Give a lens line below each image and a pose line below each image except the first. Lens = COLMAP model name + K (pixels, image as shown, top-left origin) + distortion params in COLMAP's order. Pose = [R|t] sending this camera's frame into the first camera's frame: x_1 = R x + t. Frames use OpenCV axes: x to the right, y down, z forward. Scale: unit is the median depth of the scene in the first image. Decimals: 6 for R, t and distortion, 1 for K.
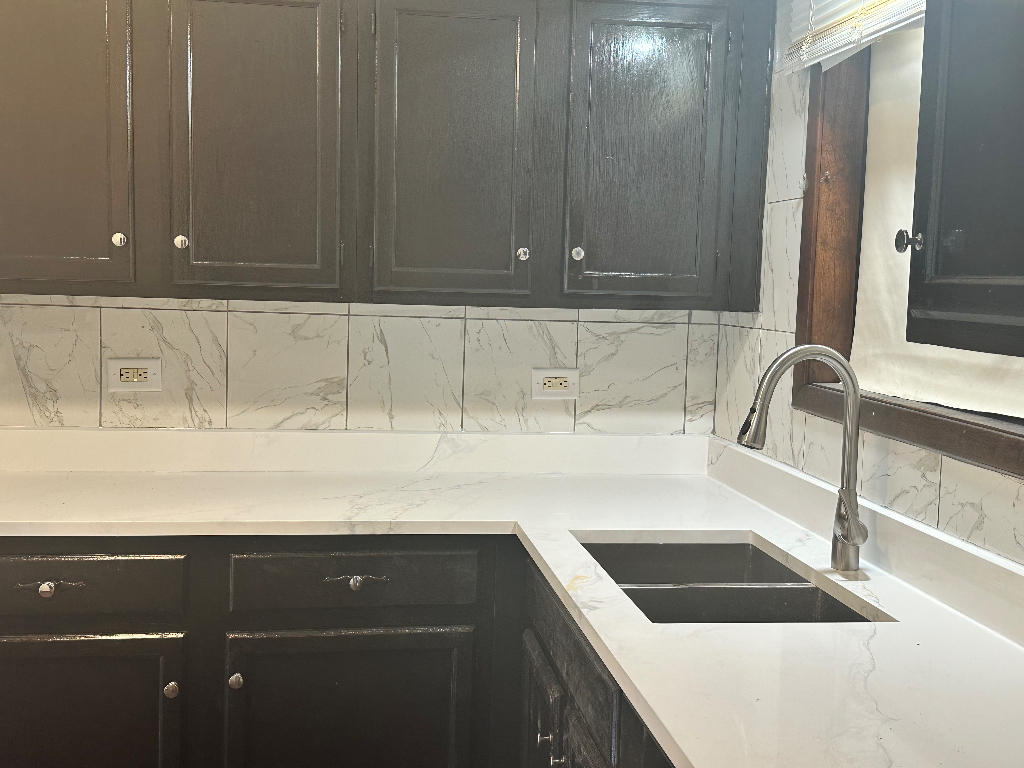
lens RADIAL K [[1215.7, 0, 499.2], [0, 1215.7, 382.9], [0, 0, 1]] dist [0.343724, -0.972552]
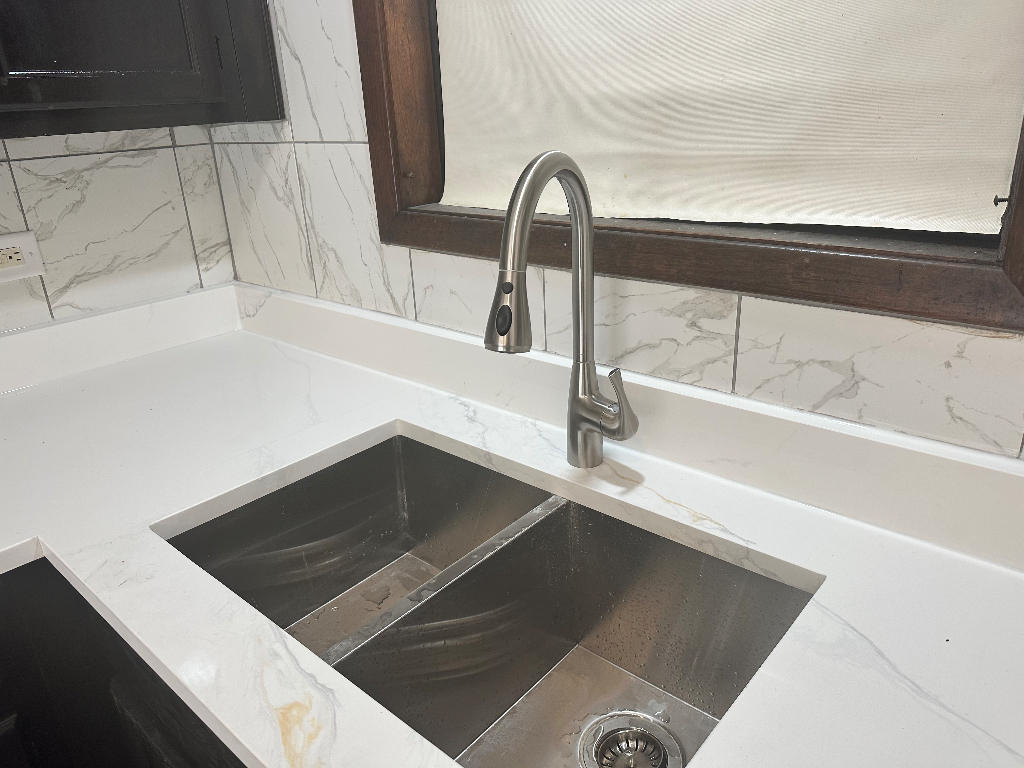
lens RADIAL K [[719.0, 0, 512.0], [0, 719.0, 384.0], [0, 0, 1]] dist [0.064475, -0.097925]
pose [[0.753138, -0.299770, 0.585594, 0.003814], [0.126450, 0.939513, 0.318316, -0.030611], [-0.645595, -0.165687, 0.745490, 0.575130]]
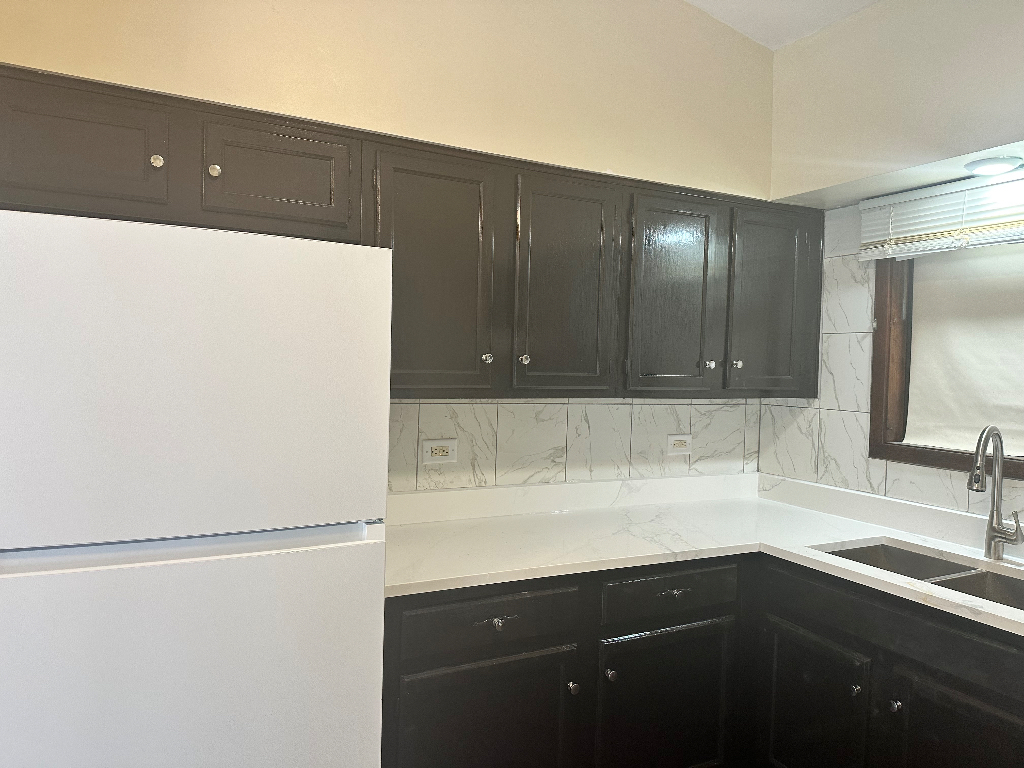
lens RADIAL K [[724.7, 0, 512.0], [0, 724.7, 384.0], [0, 0, 1]] dist [0.095943, -0.109602]
pose [[0.941290, -0.012227, 0.337378, -0.538077], [0.028442, 0.998663, -0.043161, -0.048531], [-0.336399, 0.050223, 0.940379, 0.218356]]
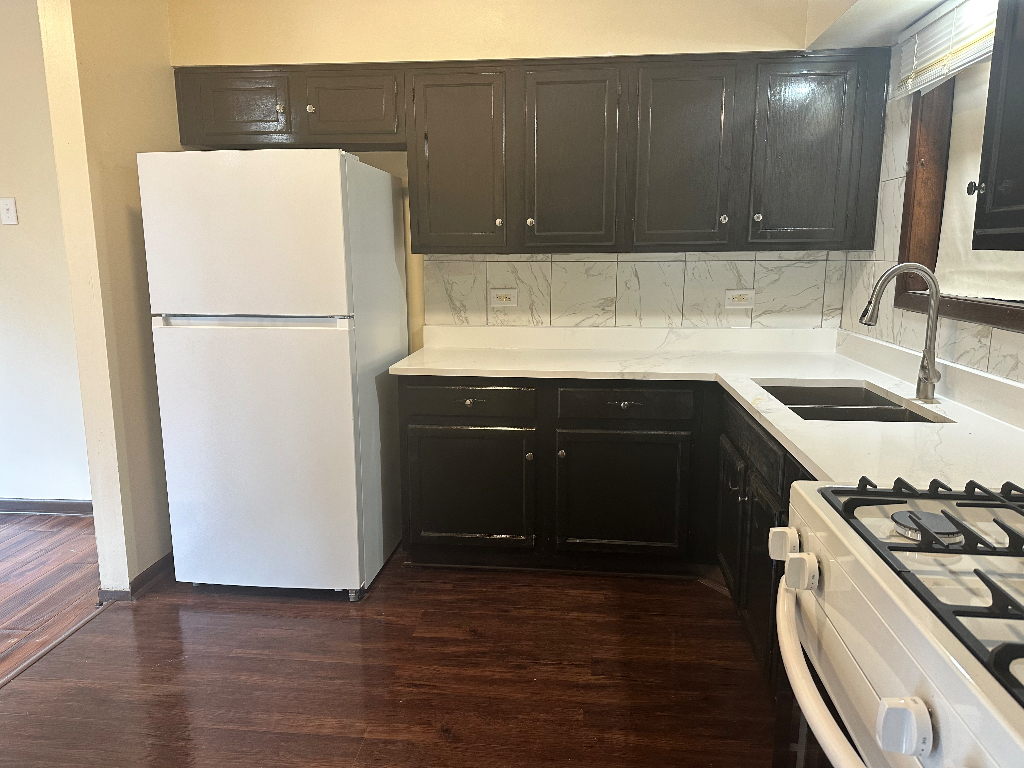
lens RADIAL K [[724.7, 0, 512.0], [0, 724.7, 384.0], [0, 0, 1]] dist [0.095943, -0.109602]
pose [[0.971829, 0.012302, -0.235364, -0.023541], [0.008754, 0.996064, 0.088207, 0.030005], [0.235523, -0.087782, 0.967896, -0.076034]]
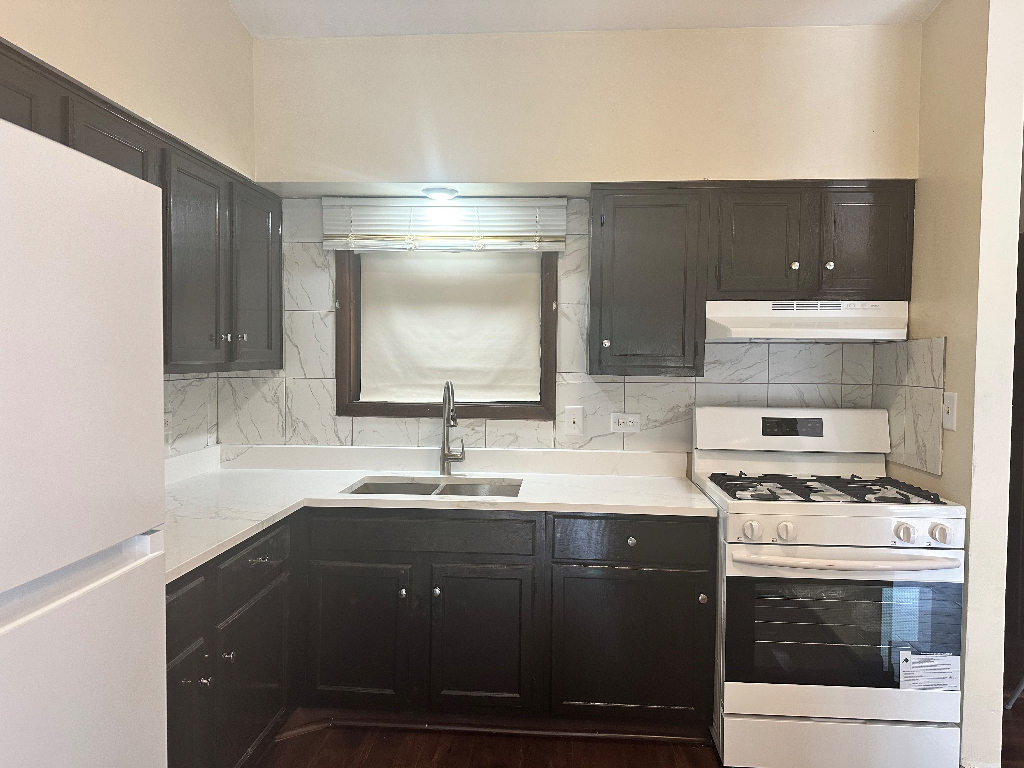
lens RADIAL K [[724.7, 0, 512.0], [0, 724.7, 384.0], [0, 0, 1]] dist [0.095943, -0.109602]
pose [[0.186231, -0.061523, 0.980578, -0.838566], [0.079465, 0.995711, 0.047380, -0.062896], [-0.979287, 0.069098, 0.190322, 0.485656]]
